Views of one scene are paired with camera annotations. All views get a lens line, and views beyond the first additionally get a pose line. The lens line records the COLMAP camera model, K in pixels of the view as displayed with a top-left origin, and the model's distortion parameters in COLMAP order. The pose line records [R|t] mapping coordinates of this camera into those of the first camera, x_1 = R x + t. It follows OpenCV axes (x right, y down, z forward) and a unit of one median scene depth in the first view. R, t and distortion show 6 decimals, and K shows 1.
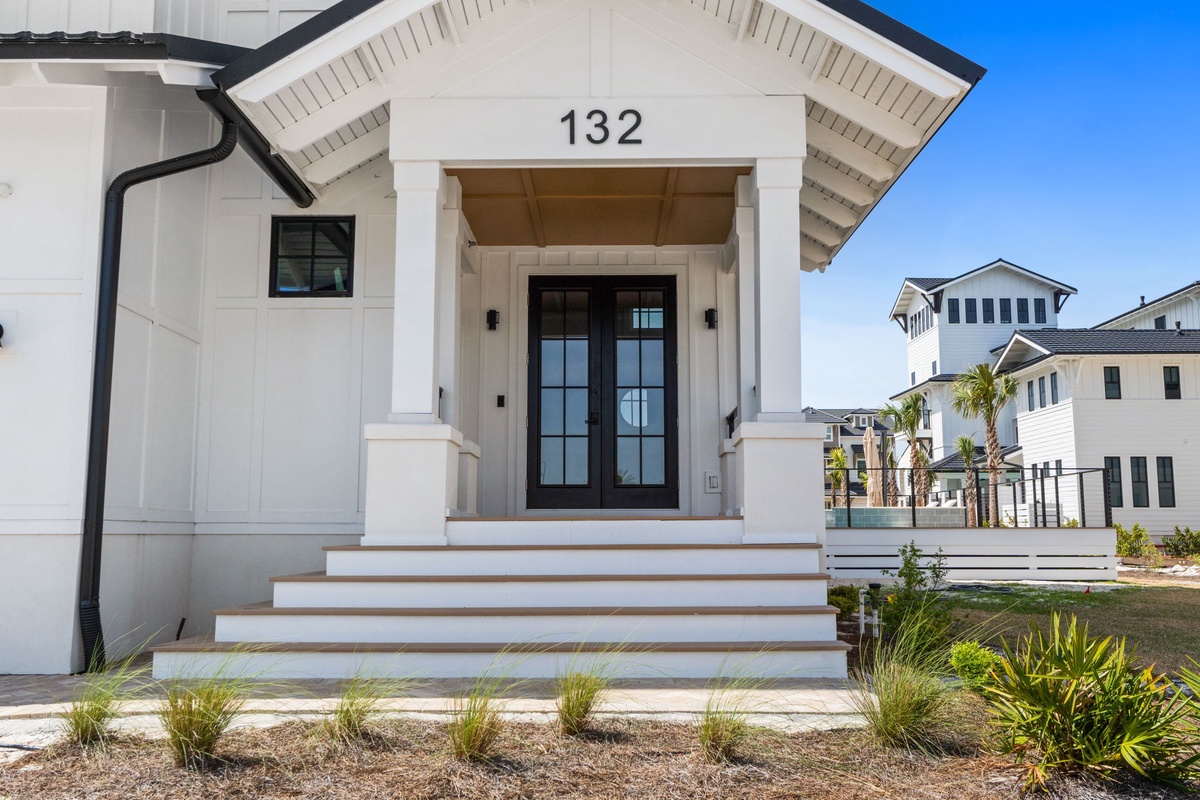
lens RADIAL K [[1041.4, 0, 600.0], [0, 1041.4, 400.0], [0, 0, 1]] dist [0.002065, 0.002616]
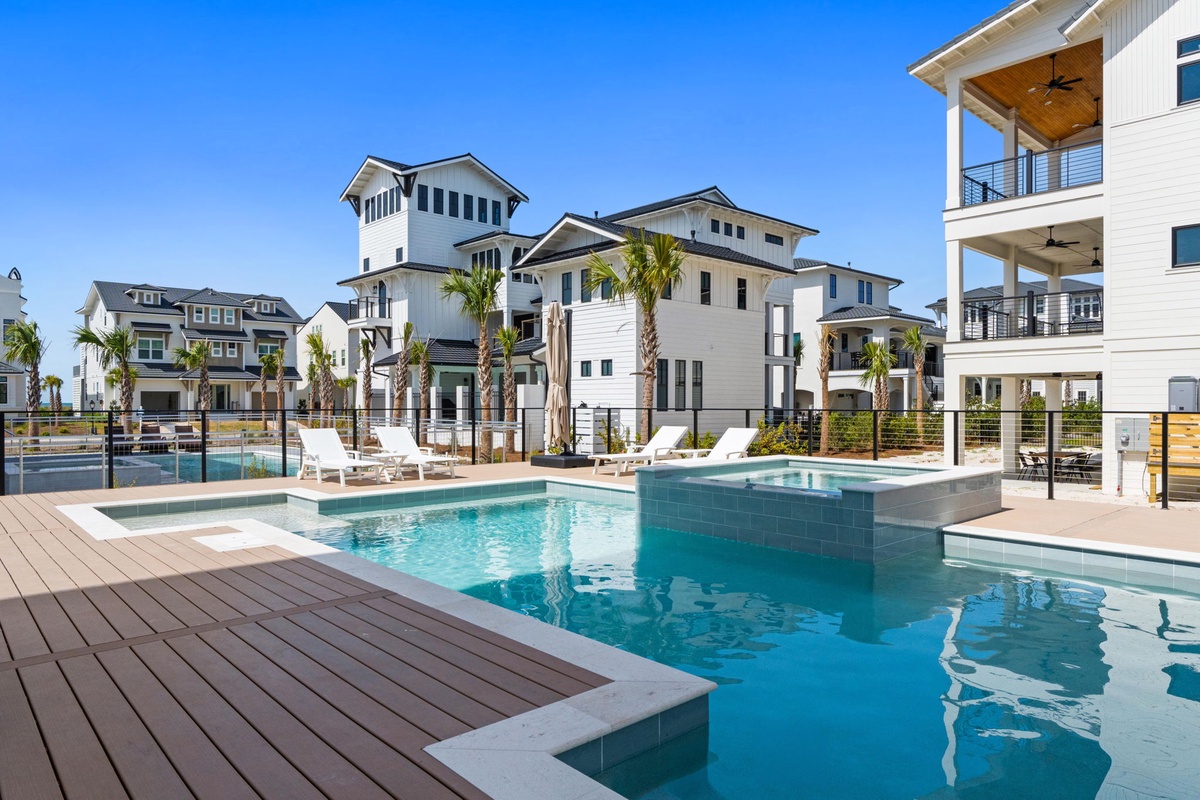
lens RADIAL K [[747.1, 0, 600.0], [0, 747.1, 400.0], [0, 0, 1]] dist [0.001939, 0.000954]
pose [[0.731190, -0.002952, 0.682168, -0.015785], [-0.084033, 0.991985, 0.094365, 0.021800], [-0.676979, -0.126323, 0.725081, 0.358477]]
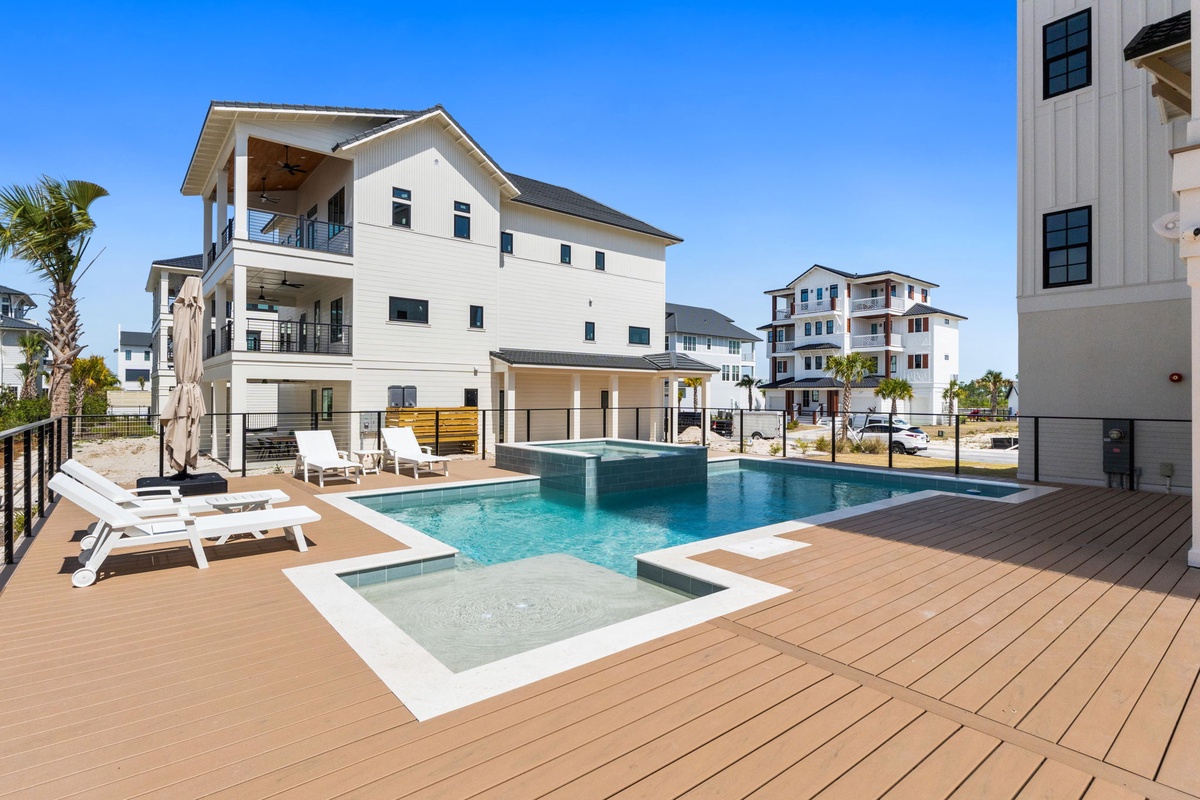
lens RADIAL K [[589.2, 0, 592.1], [0, 589.2, 391.1], [0, 0, 1]] dist [-0.001061, -0.000168]
pose [[-0.631814, -0.000065, 0.775120, -0.035867], [-0.104633, 0.990854, -0.085204, 0.044742], [-0.768026, -0.134936, -0.626042, 0.563995]]
